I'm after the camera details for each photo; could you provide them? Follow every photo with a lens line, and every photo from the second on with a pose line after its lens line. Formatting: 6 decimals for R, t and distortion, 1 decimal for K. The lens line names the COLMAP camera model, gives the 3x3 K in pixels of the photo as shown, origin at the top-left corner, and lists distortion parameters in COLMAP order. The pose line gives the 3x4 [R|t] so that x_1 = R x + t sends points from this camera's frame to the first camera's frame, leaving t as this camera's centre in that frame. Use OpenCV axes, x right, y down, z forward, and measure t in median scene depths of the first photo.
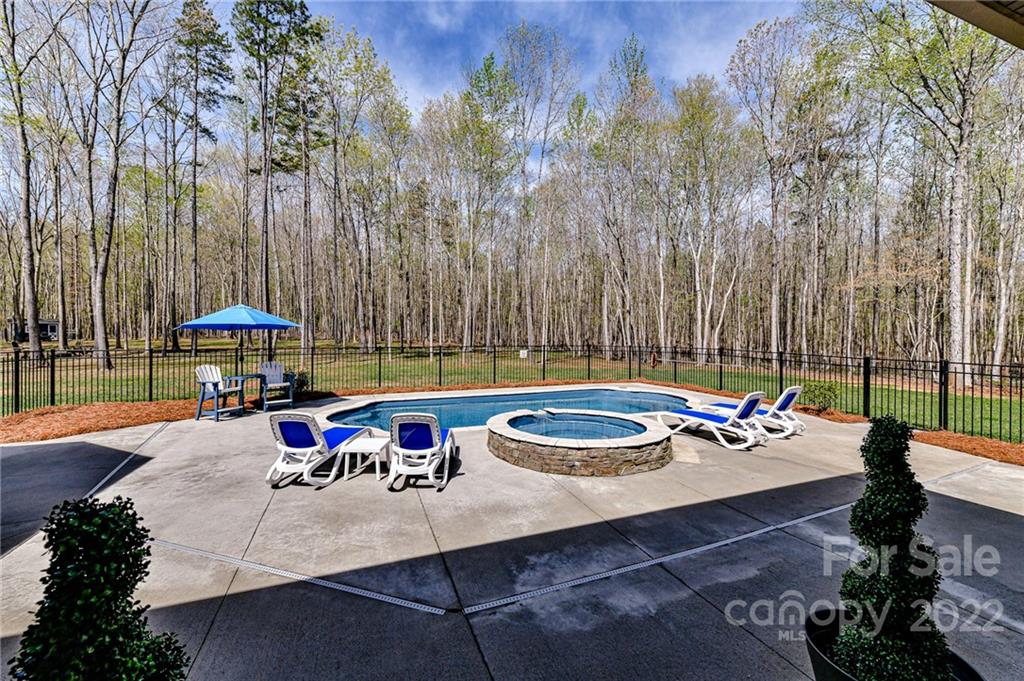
lens RADIAL K [[404.4, 0, 513.0], [0, 404.4, 340.1], [0, 0, 1]] dist [0.002963, -0.000131]
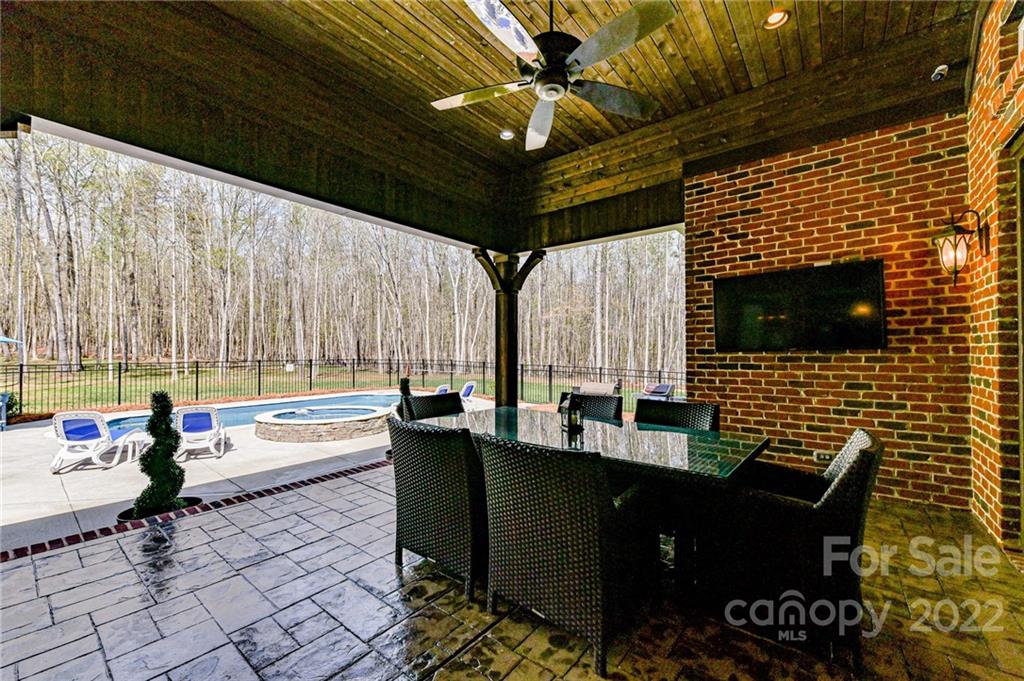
lens RADIAL K [[404.4, 0, 510.1], [0, 404.4, 349.6], [0, 0, 1]] dist [0.002963, -0.000131]
pose [[0.871009, -0.000730, 0.491266, 0.007584], [0.006355, 0.999932, -0.009782, -0.000475], [-0.491225, 0.011642, 0.870955, -0.314201]]
